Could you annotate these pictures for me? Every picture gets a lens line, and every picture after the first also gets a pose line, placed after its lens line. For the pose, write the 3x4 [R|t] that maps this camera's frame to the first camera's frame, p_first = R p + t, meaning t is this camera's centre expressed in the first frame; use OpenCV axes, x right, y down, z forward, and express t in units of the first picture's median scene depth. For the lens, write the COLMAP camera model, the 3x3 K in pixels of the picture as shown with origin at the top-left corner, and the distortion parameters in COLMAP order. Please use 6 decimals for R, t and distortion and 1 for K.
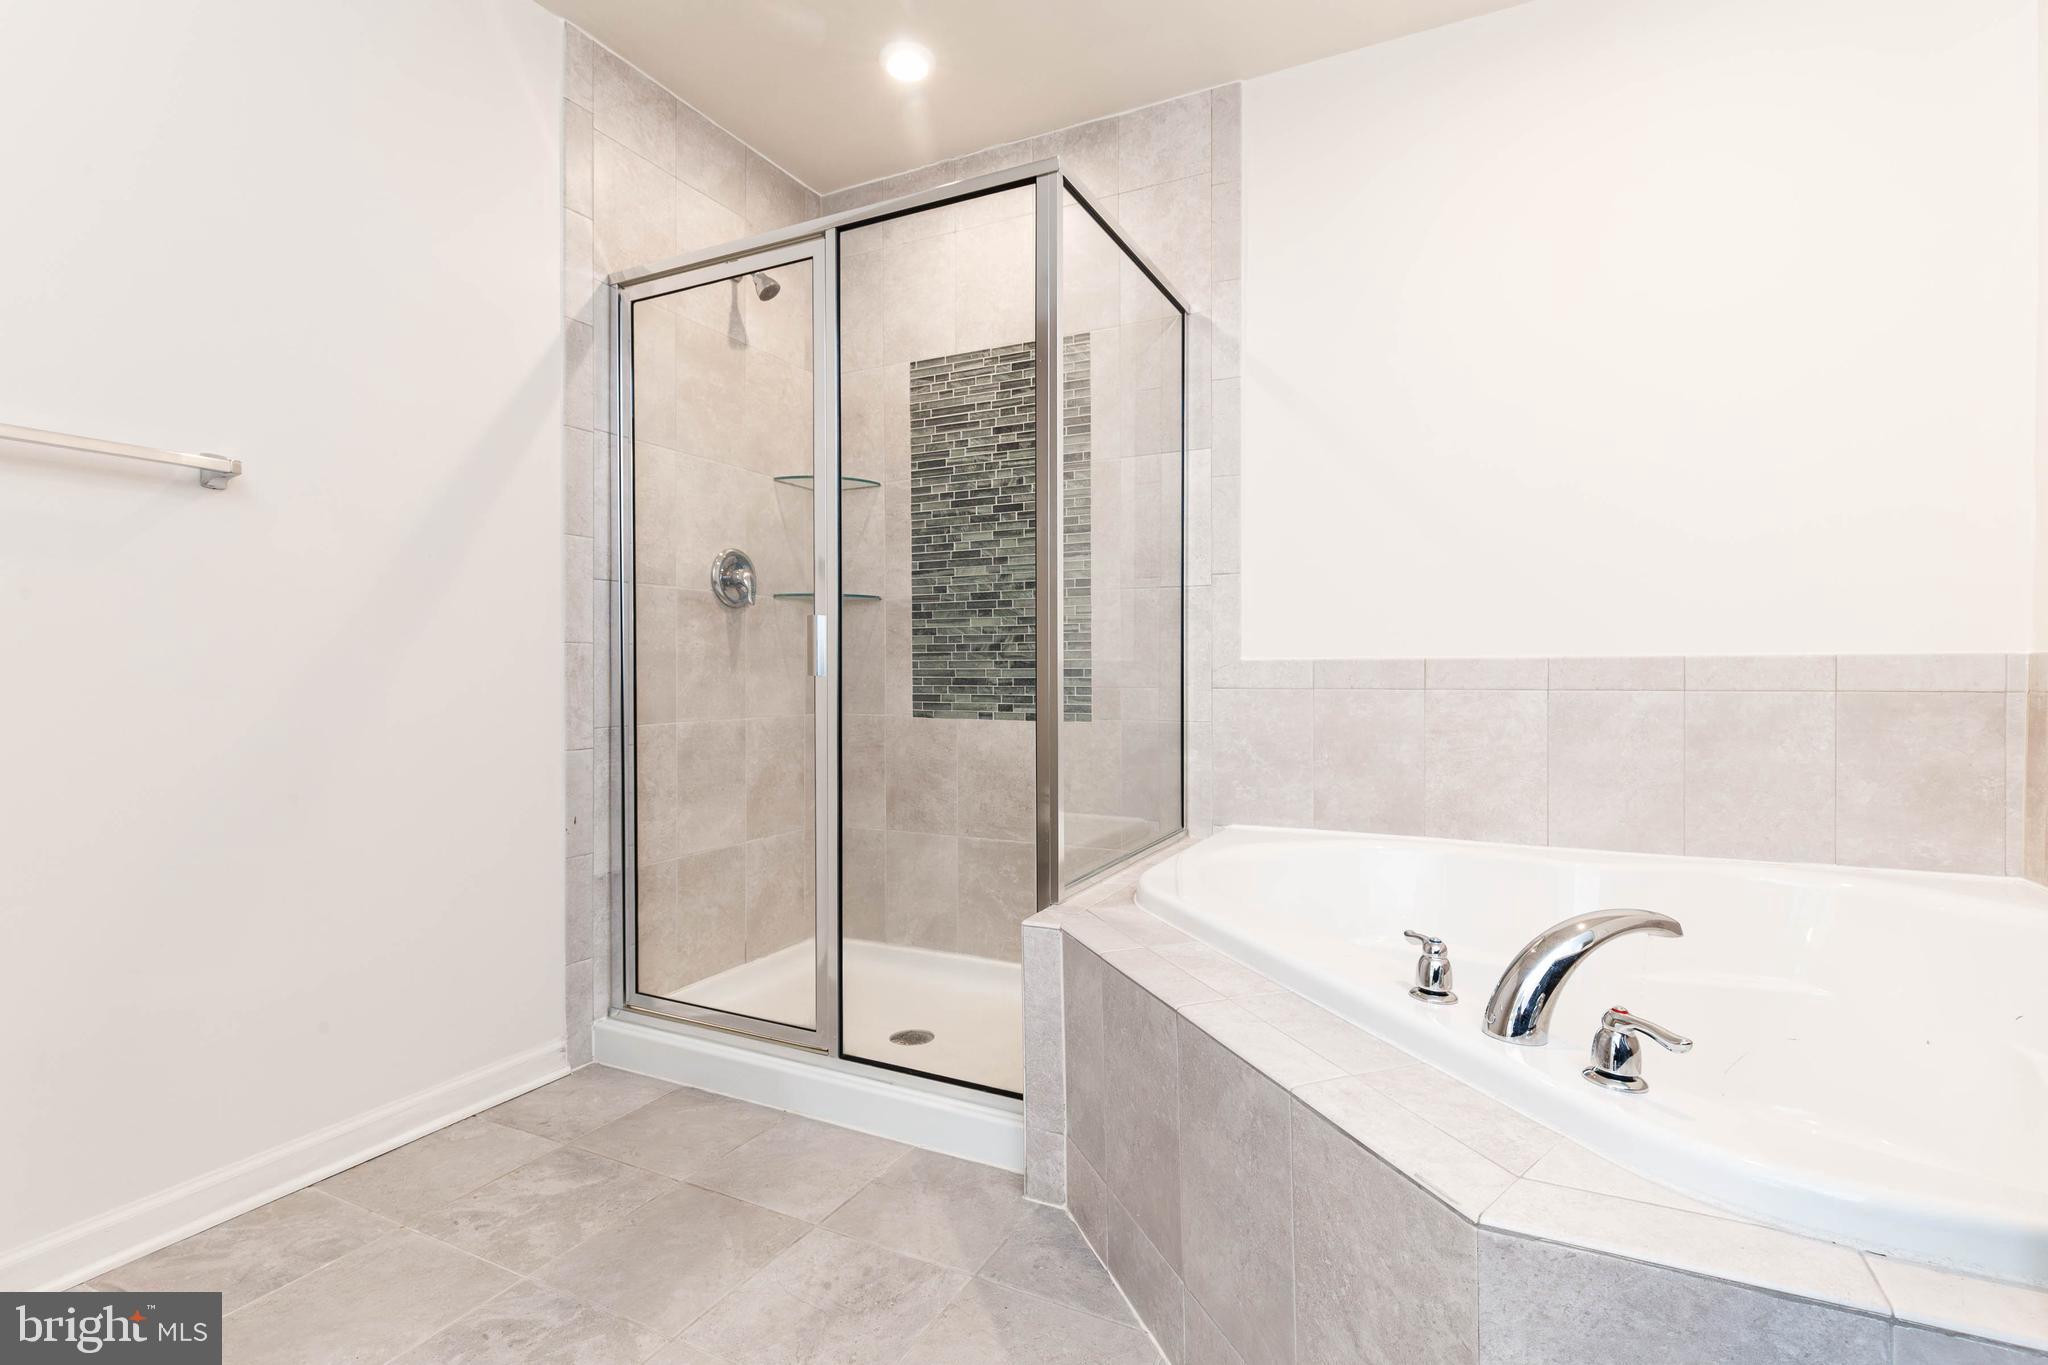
lens RADIAL K [[945.7, 0, 1014.0], [0, 945.7, 684.4], [0, 0, 1]] dist [-0.002123, -0.000876]
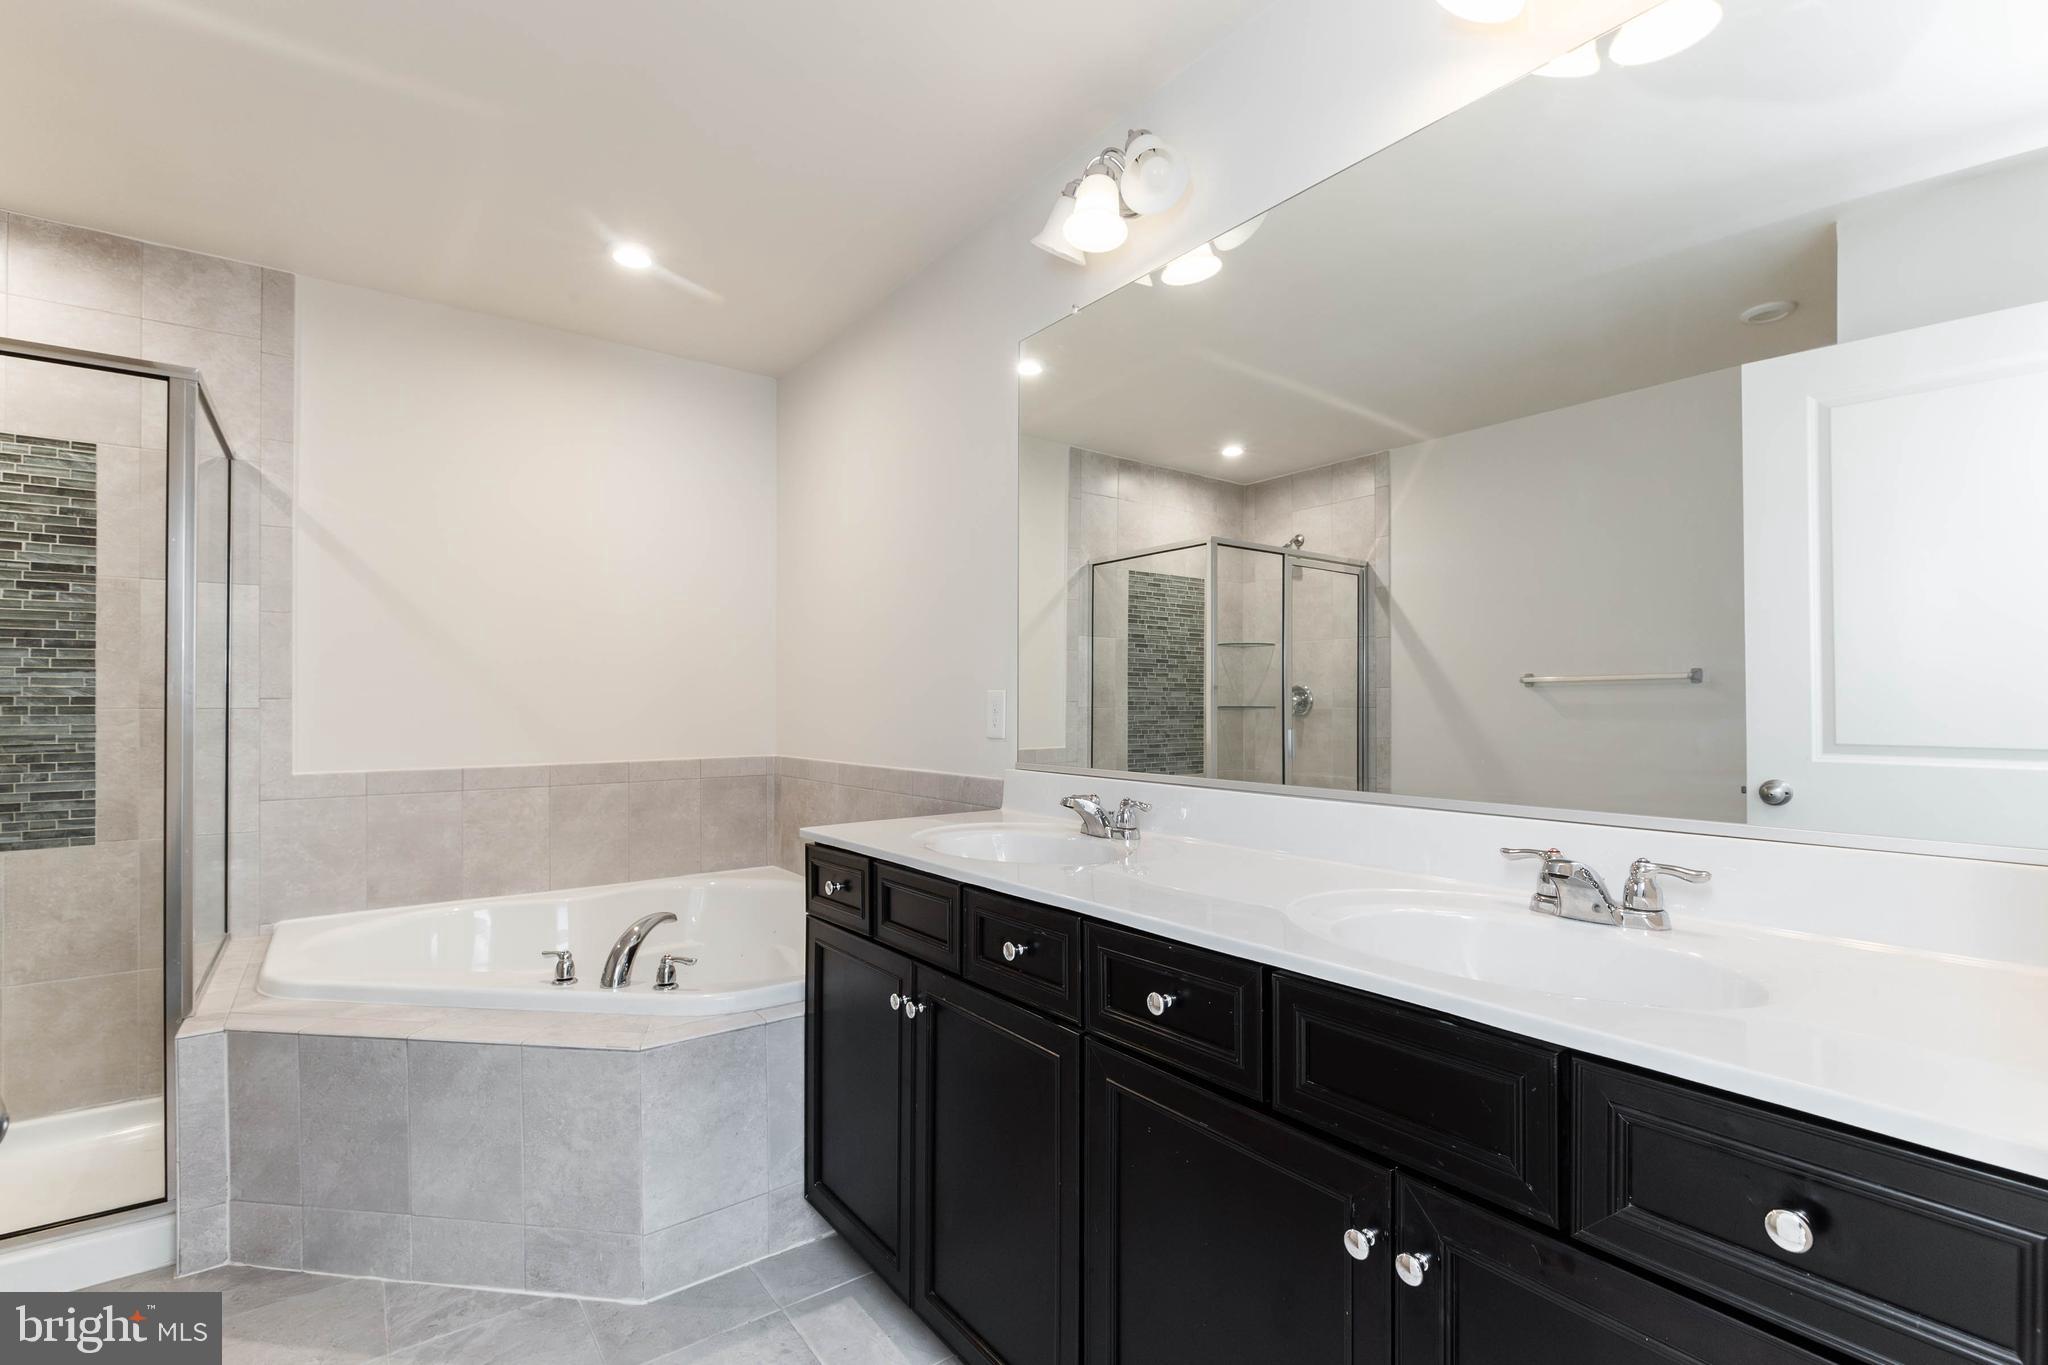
lens RADIAL K [[932.2, 0, 1031.3], [0, 932.2, 688.6], [0, 0, 1]] dist [0.005216, 0.000078]
pose [[0.439408, 0.019479, 0.898077, -0.404844], [0.011844, 0.999552, -0.027475, -0.092522], [-0.898210, 0.022709, 0.438980, -0.320456]]
